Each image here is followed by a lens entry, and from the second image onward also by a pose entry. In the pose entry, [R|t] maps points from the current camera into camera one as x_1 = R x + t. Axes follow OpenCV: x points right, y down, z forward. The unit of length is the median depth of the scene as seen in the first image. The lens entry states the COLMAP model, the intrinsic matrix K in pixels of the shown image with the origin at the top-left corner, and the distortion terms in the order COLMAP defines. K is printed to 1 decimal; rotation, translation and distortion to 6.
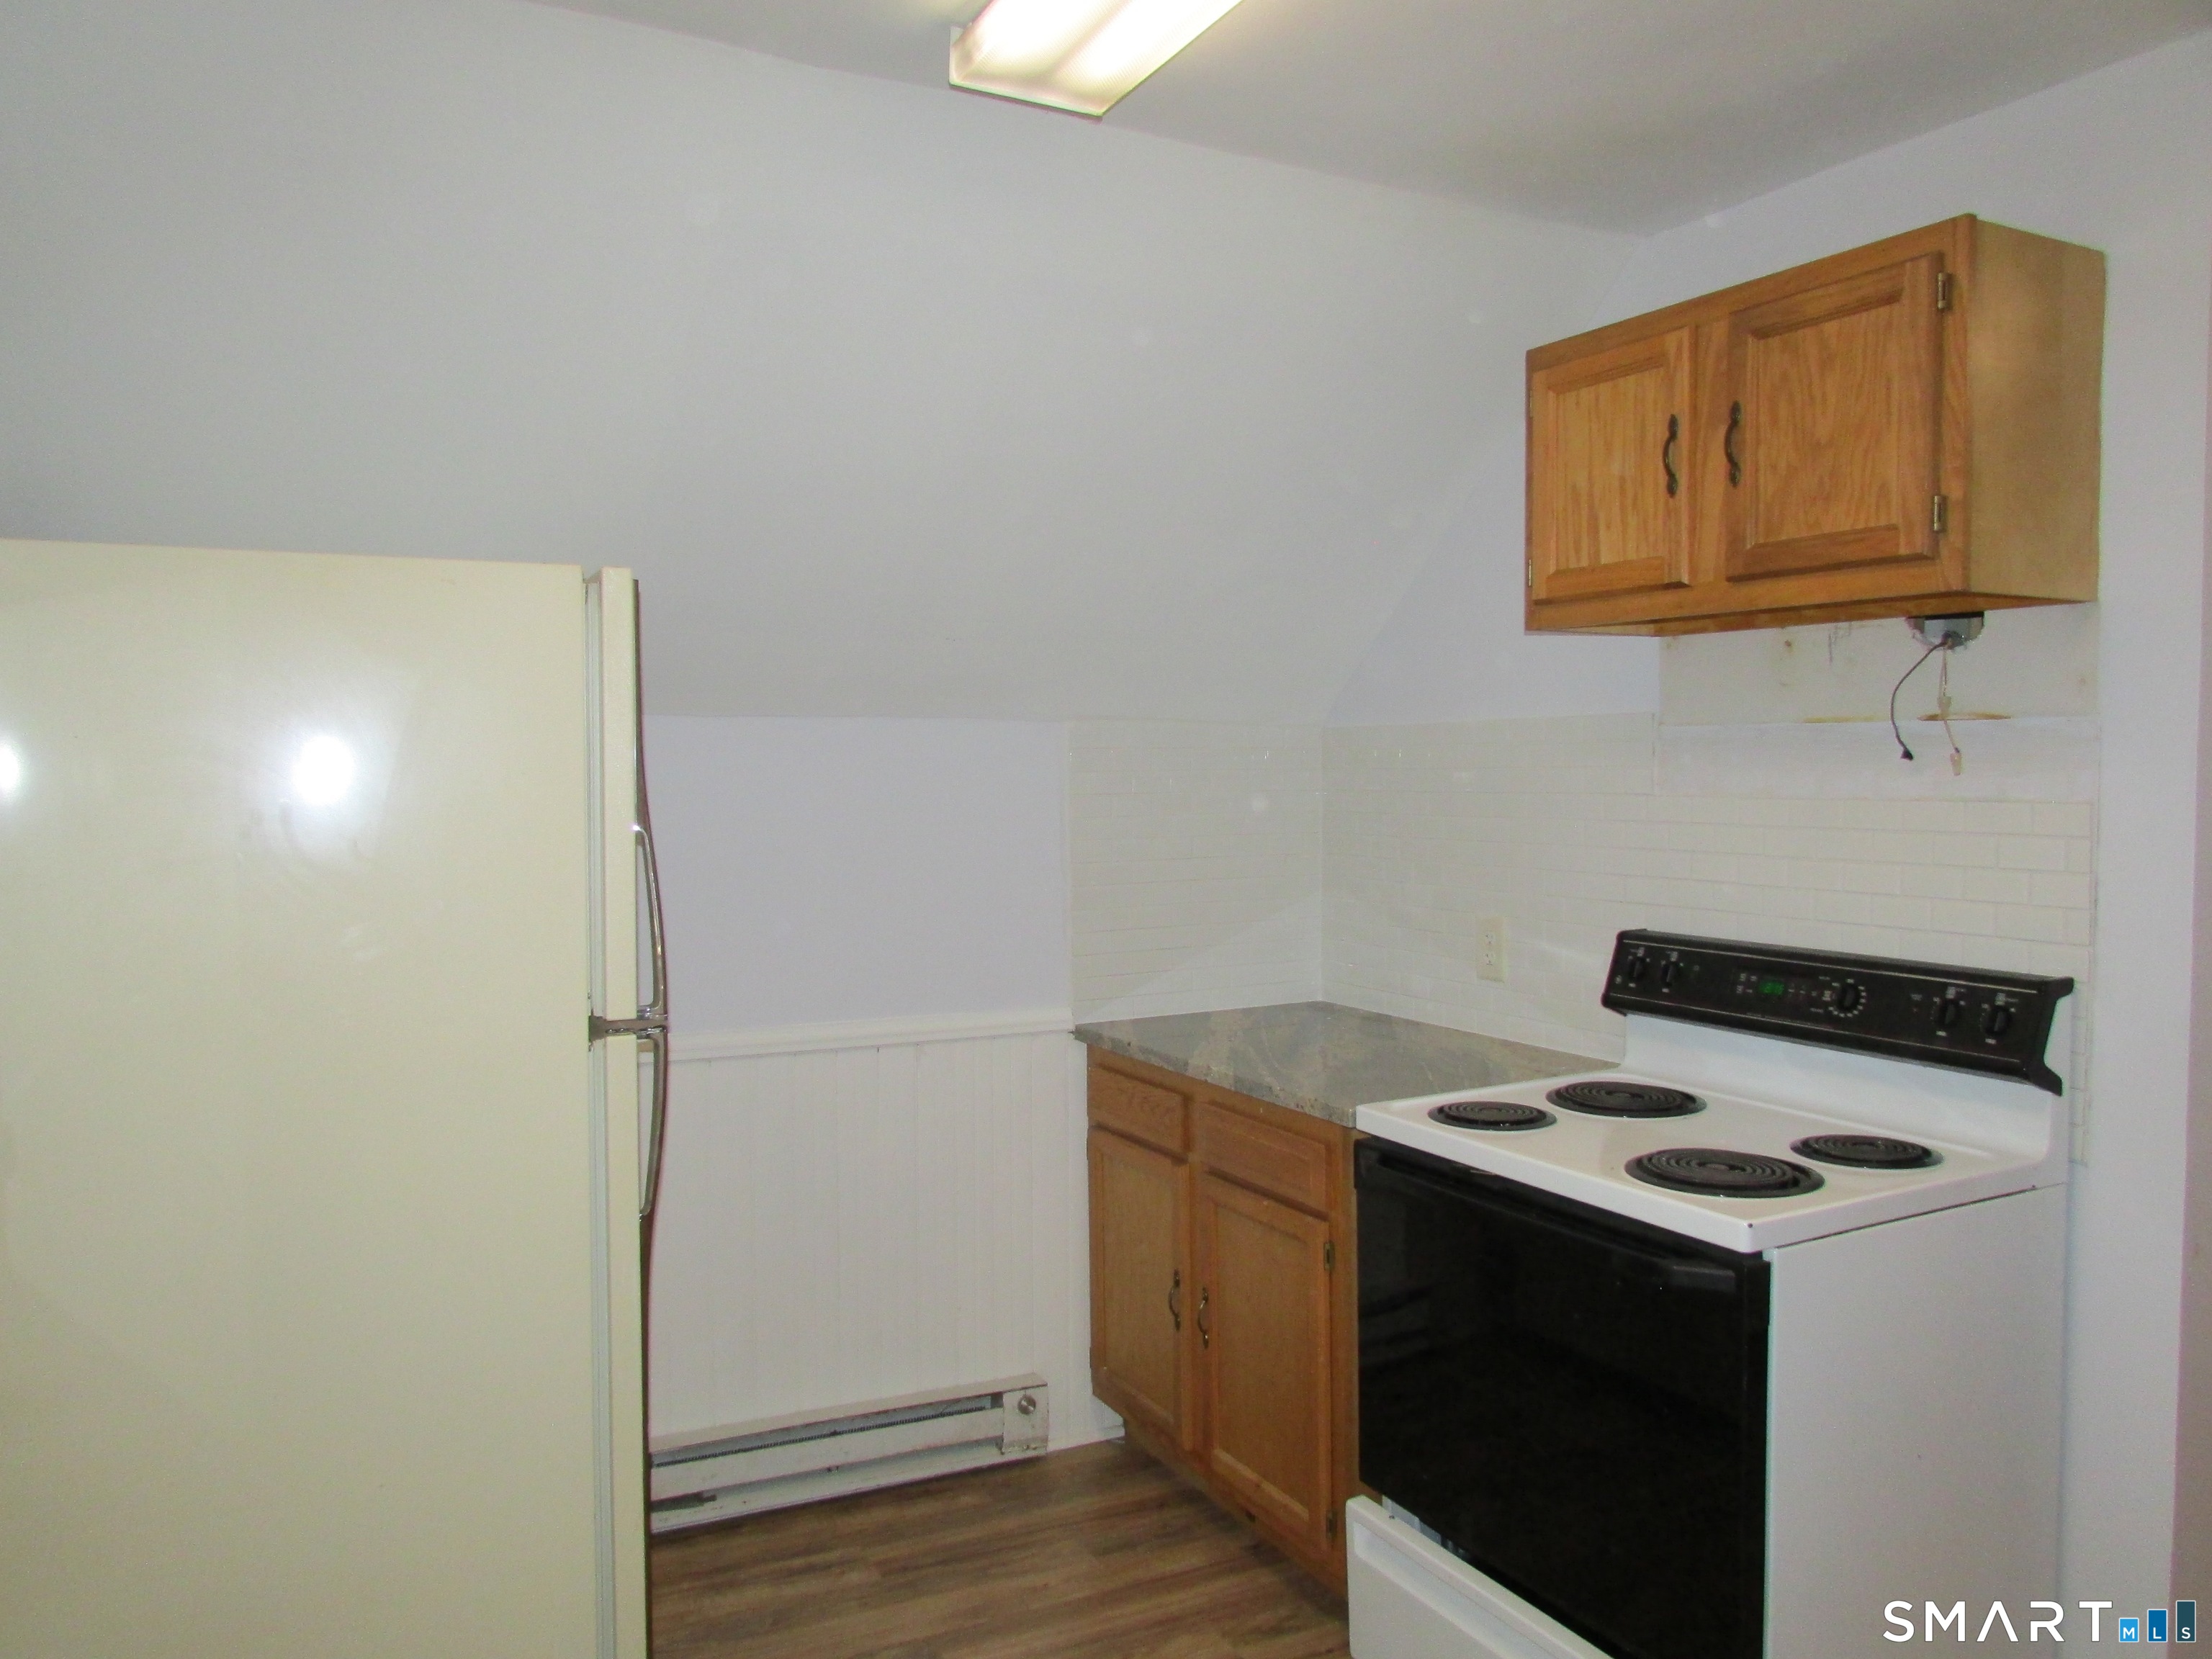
lens RADIAL K [[1592.1, 0, 1106.0], [0, 1592.1, 829.5], [0, 0, 1]] dist [-0.024444, 0.008875]
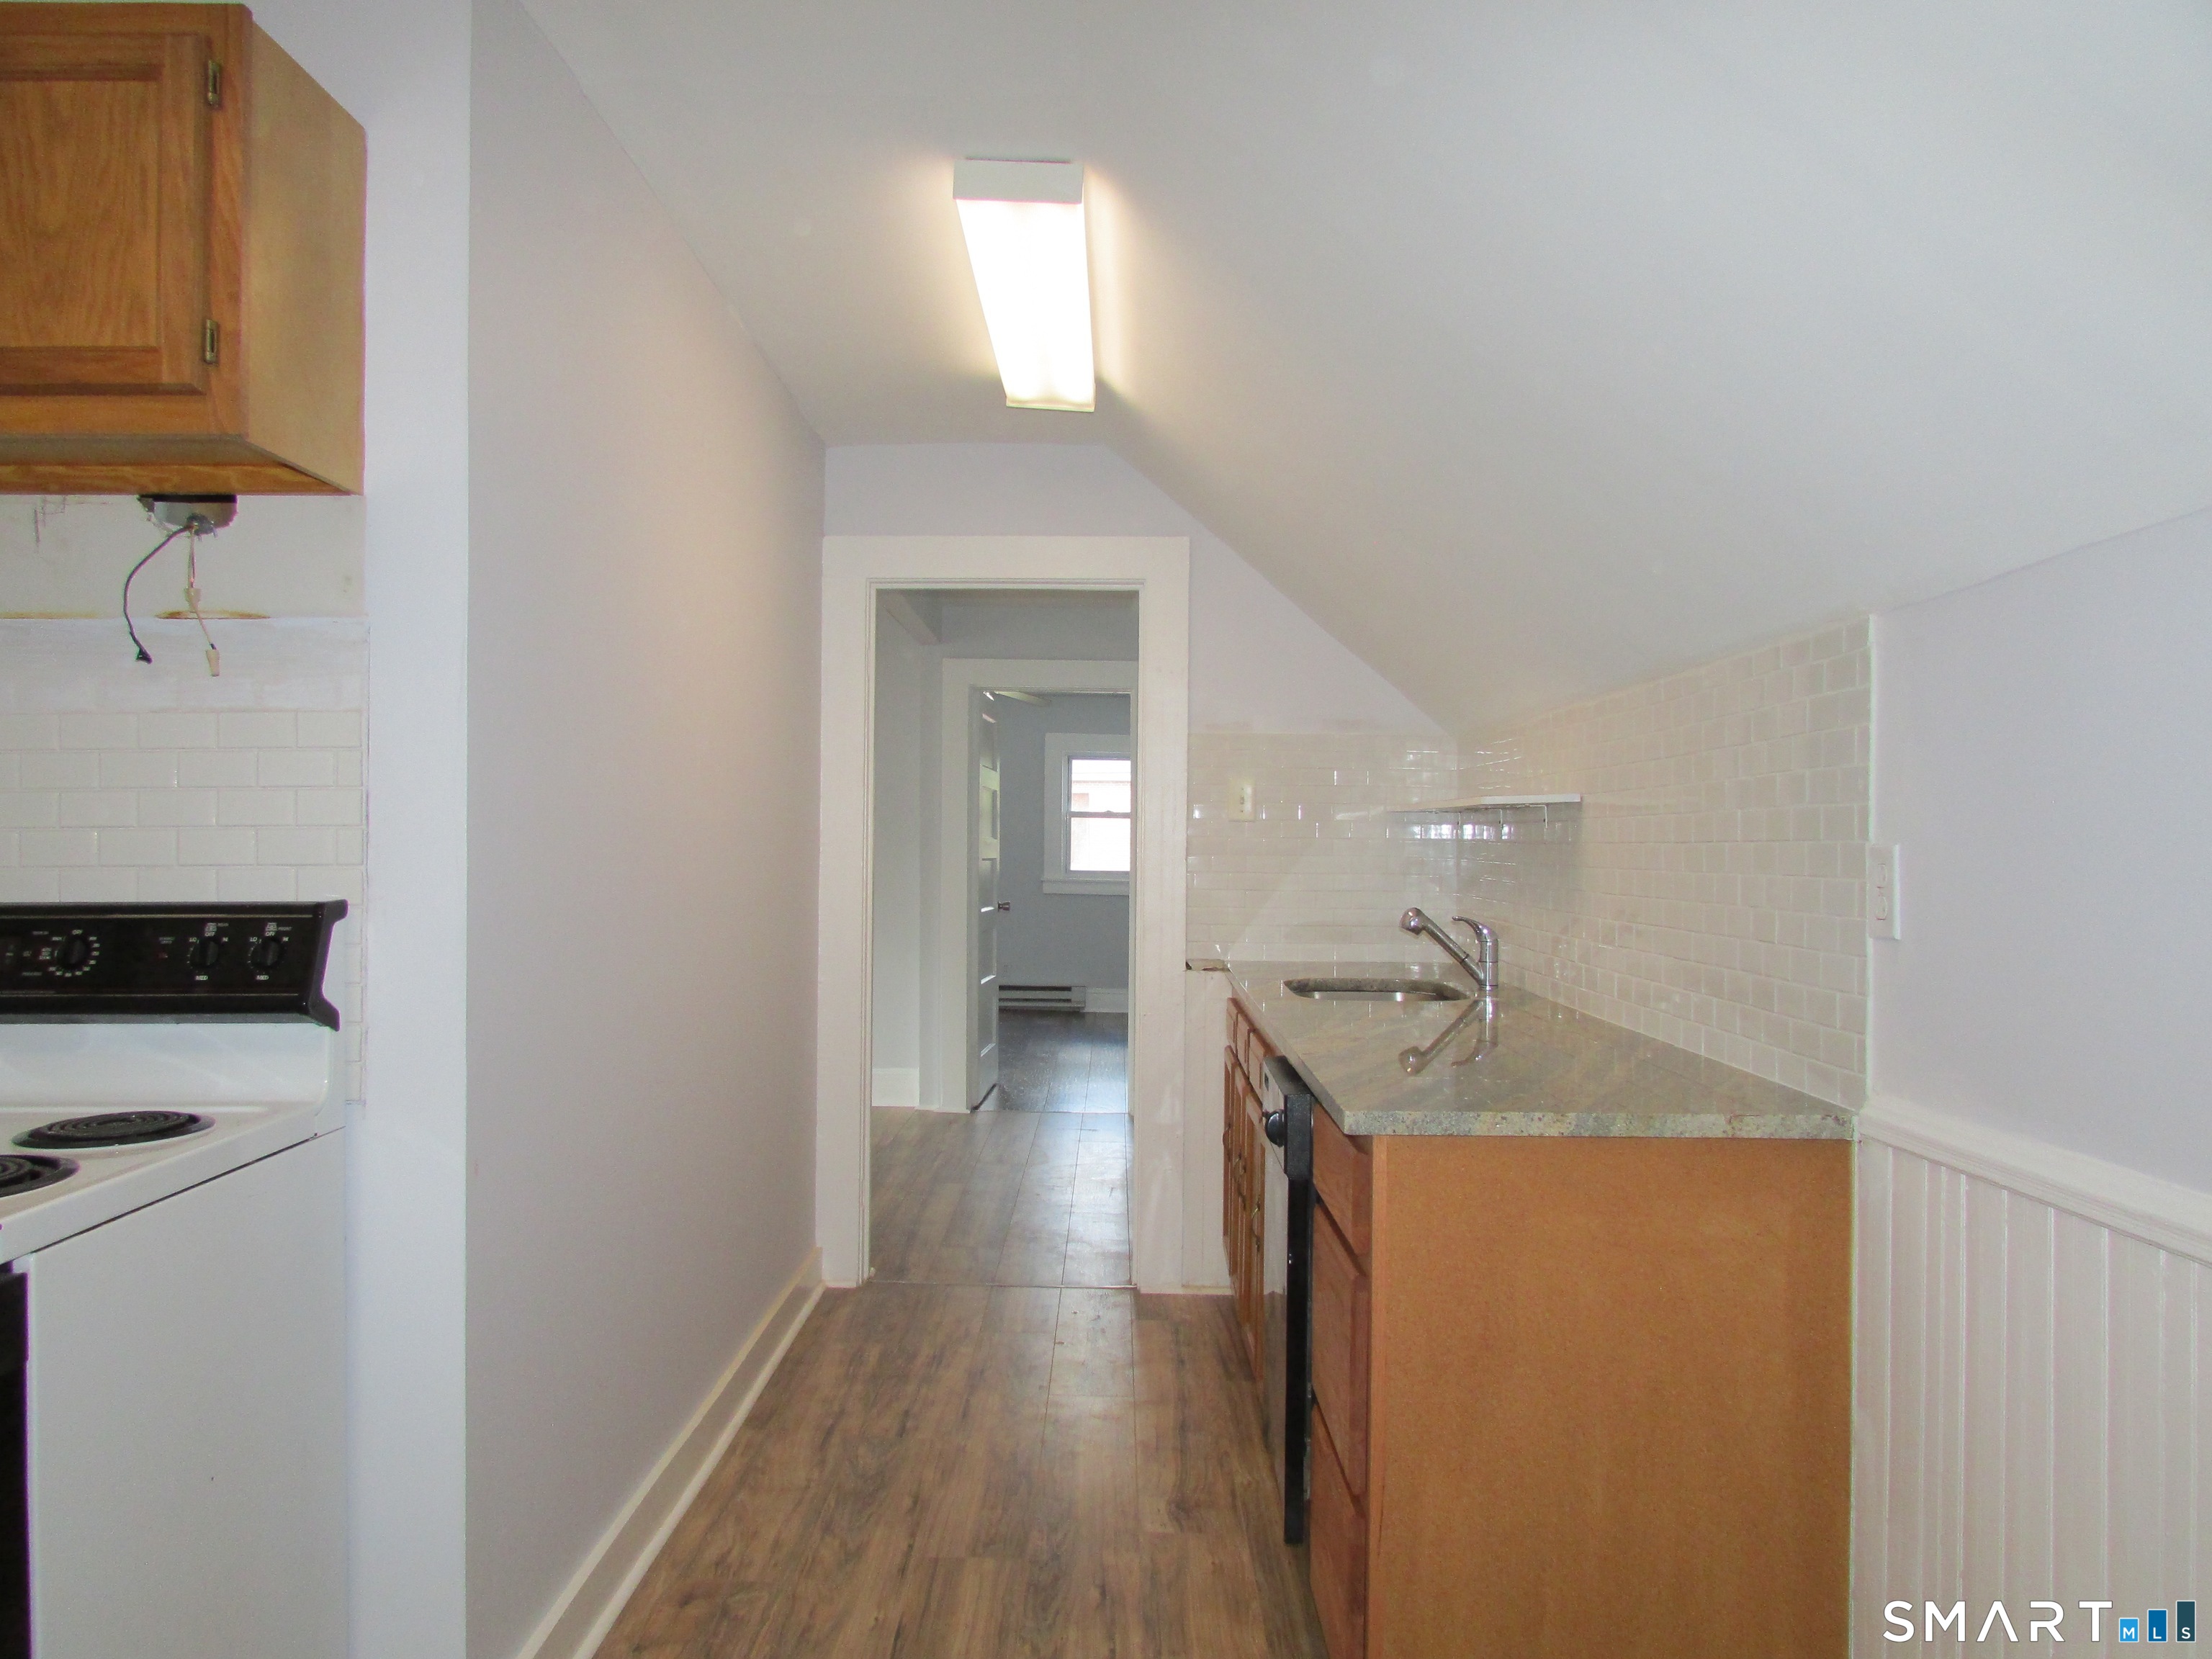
lens RADIAL K [[1592.1, 0, 1106.0], [0, 1592.1, 829.5], [0, 0, 1]] dist [-0.024444, 0.008875]
pose [[0.470972, -0.001251, 0.882147, 0.008072], [0.031043, 0.999403, -0.015157, 0.080271], [-0.881602, 0.034523, 0.470729, 0.174809]]
